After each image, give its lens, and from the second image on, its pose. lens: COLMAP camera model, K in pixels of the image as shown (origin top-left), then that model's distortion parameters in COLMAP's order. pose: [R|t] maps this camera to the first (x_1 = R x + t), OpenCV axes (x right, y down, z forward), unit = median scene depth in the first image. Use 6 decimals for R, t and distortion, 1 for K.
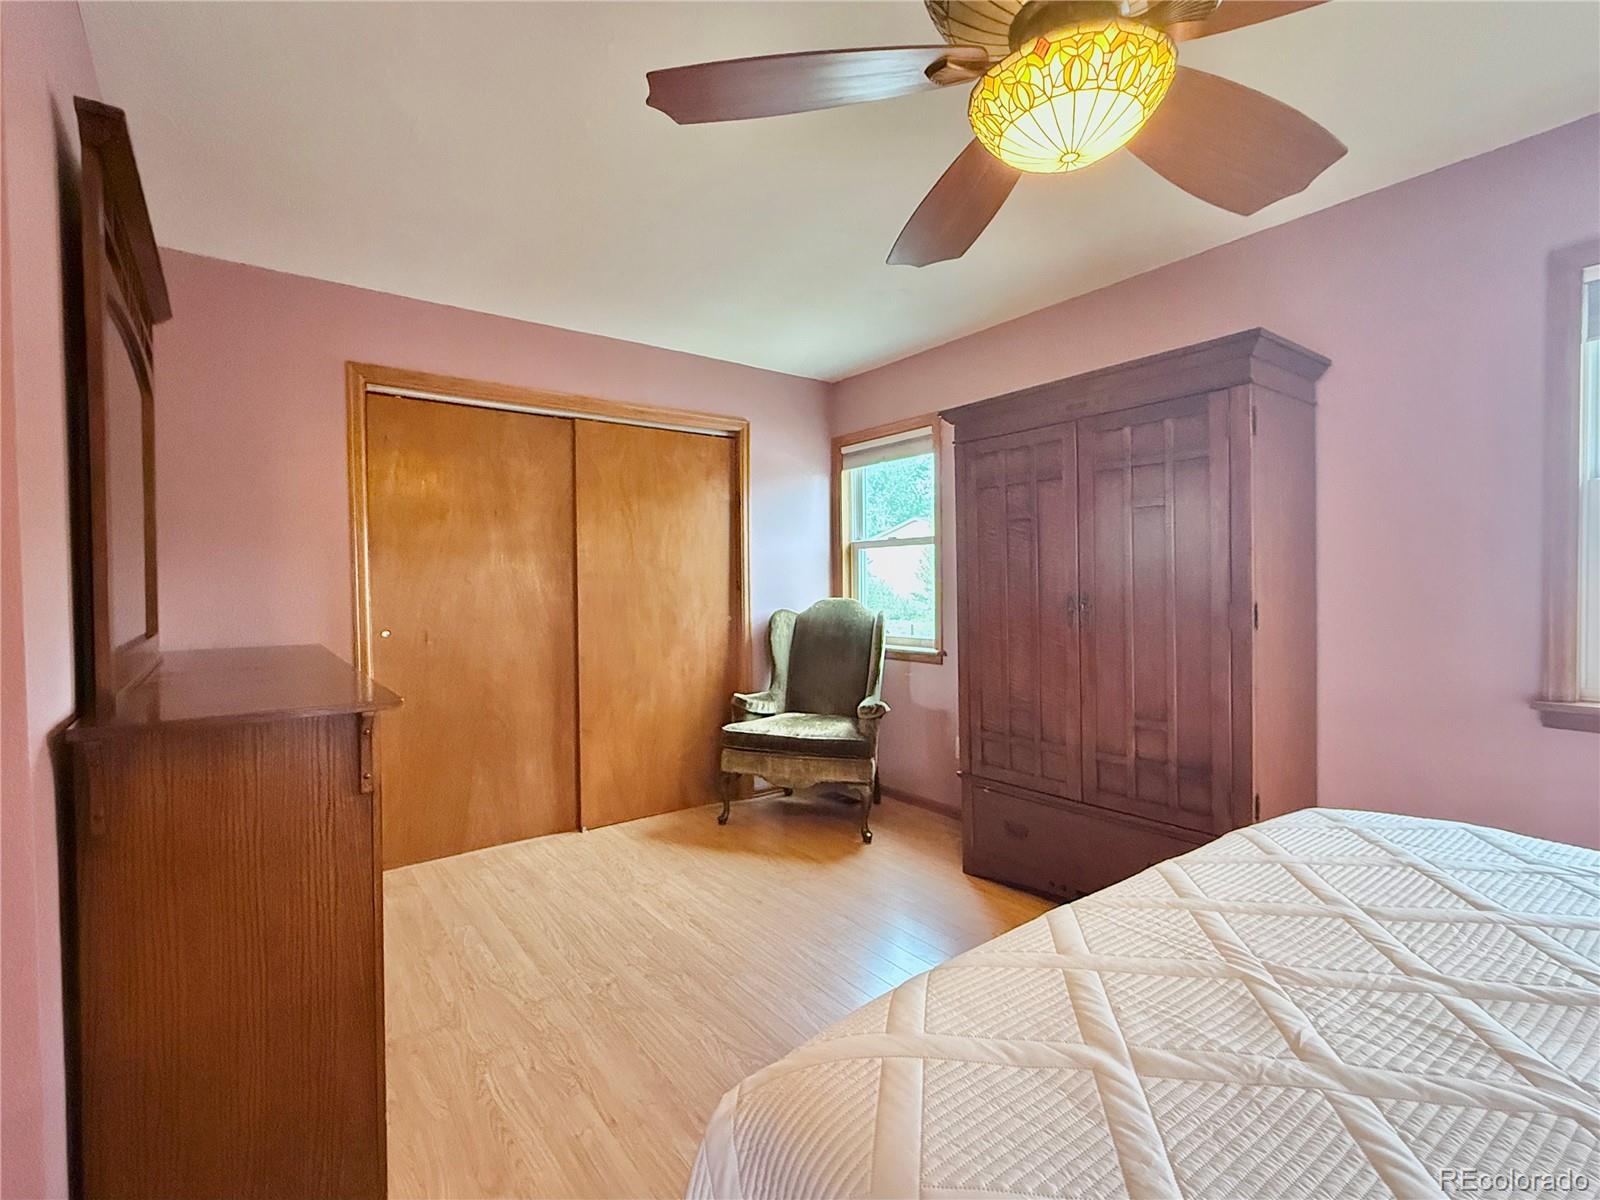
lens RADIAL K [[734.3, 0, 795.1], [0, 734.3, 596.0], [0, 0, 1]] dist [0.000190, 0.000218]
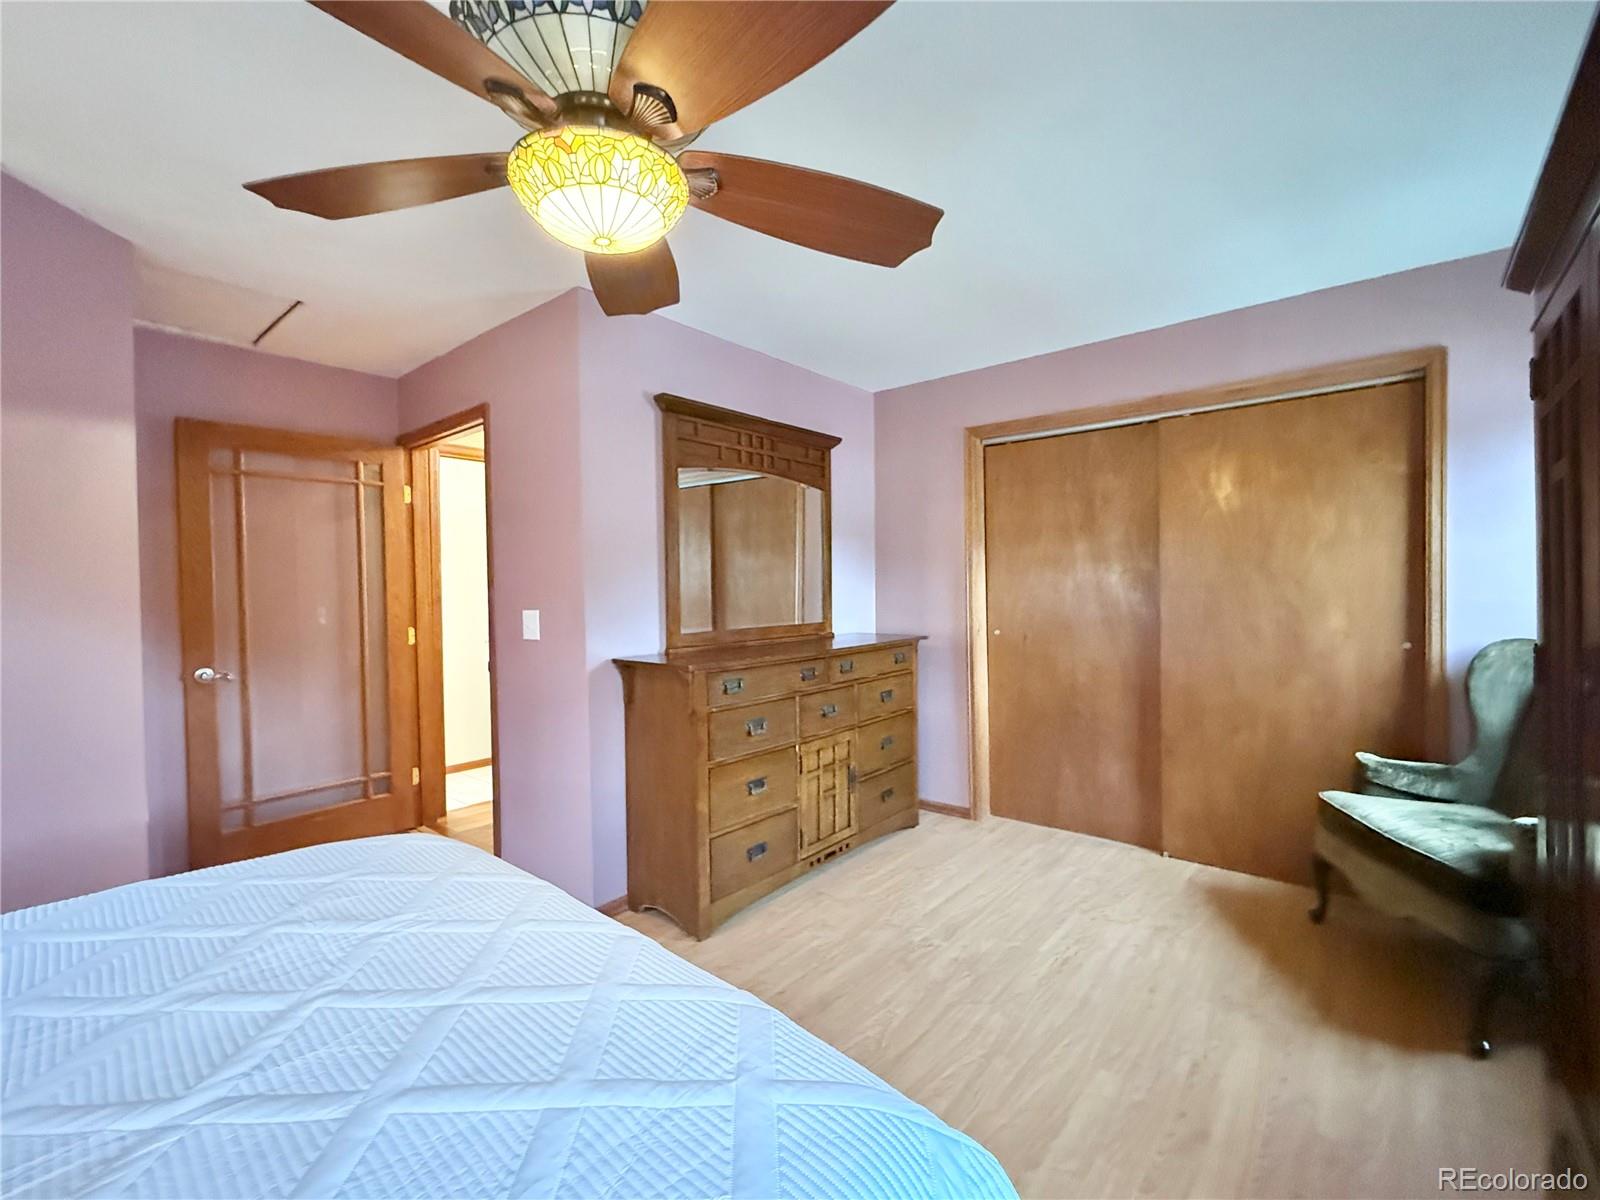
lens RADIAL K [[701.6, 0, 800.0], [0, 701.6, 600.0], [0, 0, 1]] dist [-0.000161, 0.000196]
pose [[0.221557, 0.027637, -0.974756, 0.501656], [-0.003800, 0.999615, 0.027478, -0.033096], [0.975140, -0.002384, 0.221576, 0.358728]]
